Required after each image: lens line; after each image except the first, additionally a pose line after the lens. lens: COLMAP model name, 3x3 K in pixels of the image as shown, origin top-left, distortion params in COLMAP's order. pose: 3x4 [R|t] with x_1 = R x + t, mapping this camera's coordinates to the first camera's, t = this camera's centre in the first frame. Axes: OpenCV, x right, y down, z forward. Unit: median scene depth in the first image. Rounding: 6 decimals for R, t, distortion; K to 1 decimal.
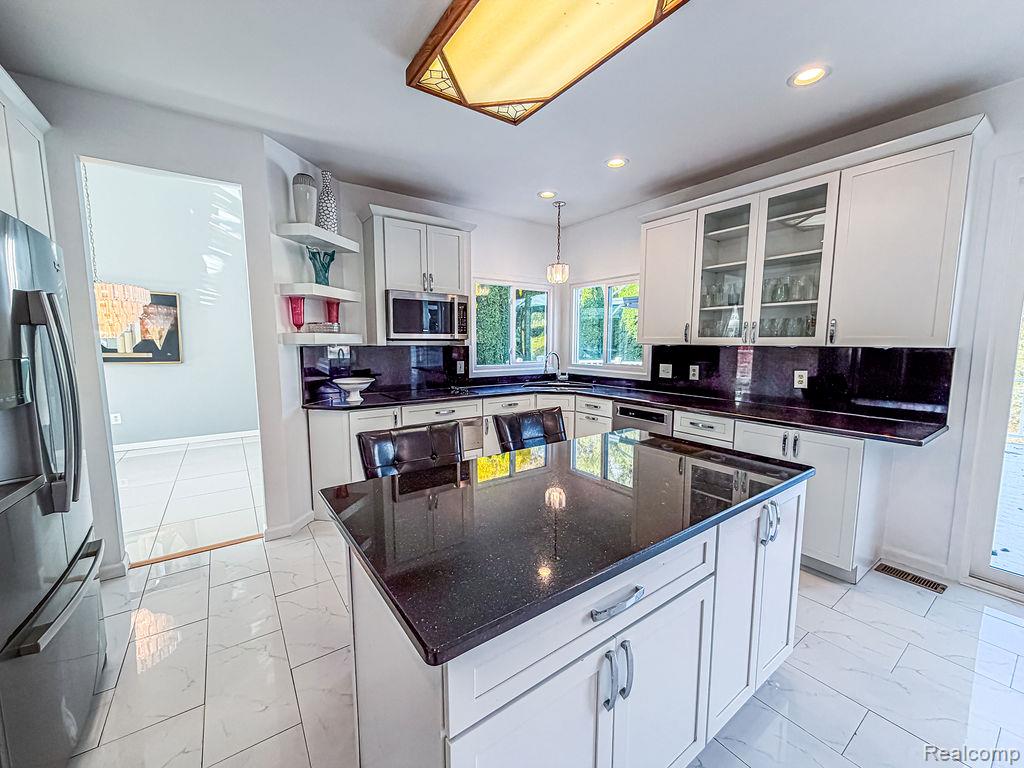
lens RADIAL K [[408.1, 0, 513.8], [0, 408.1, 386.4], [0, 0, 1]] dist [0.001541, 0.000192]
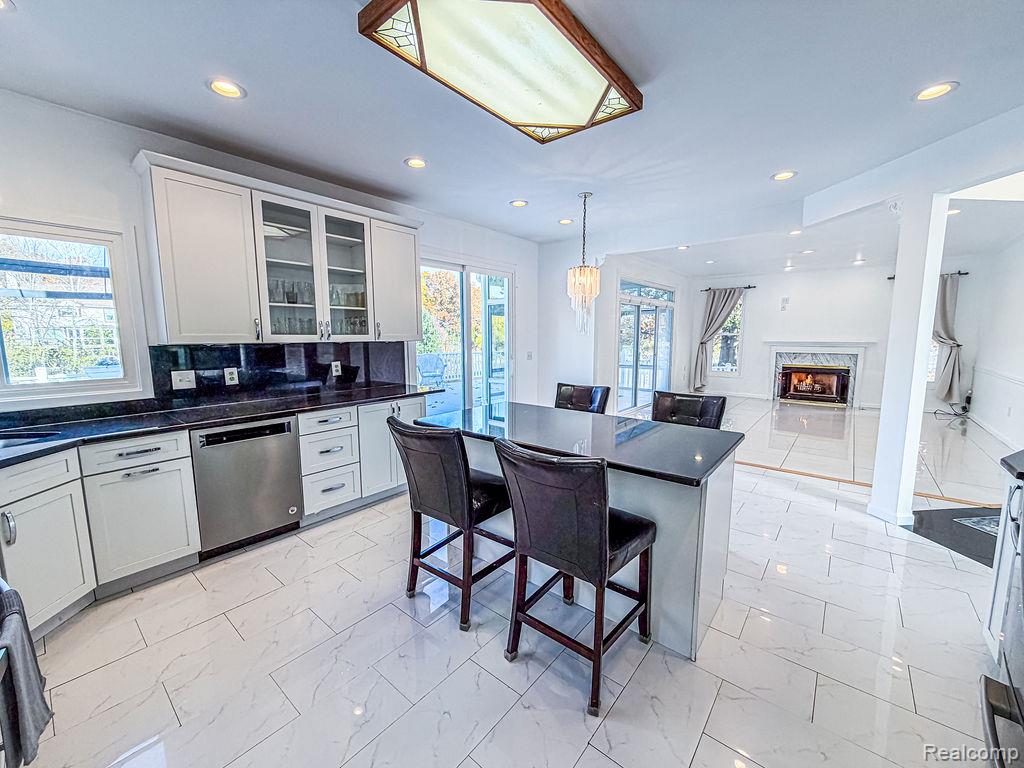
lens RADIAL K [[408.1, 0, 507.4], [0, 408.1, 384.5], [0, 0, 1]] dist [0.001541, 0.000192]
pose [[-0.246906, -0.115181, 0.962170, -0.578854], [0.113616, 0.982622, 0.146785, -0.085683], [-0.962356, 0.145560, -0.229529, 0.724390]]
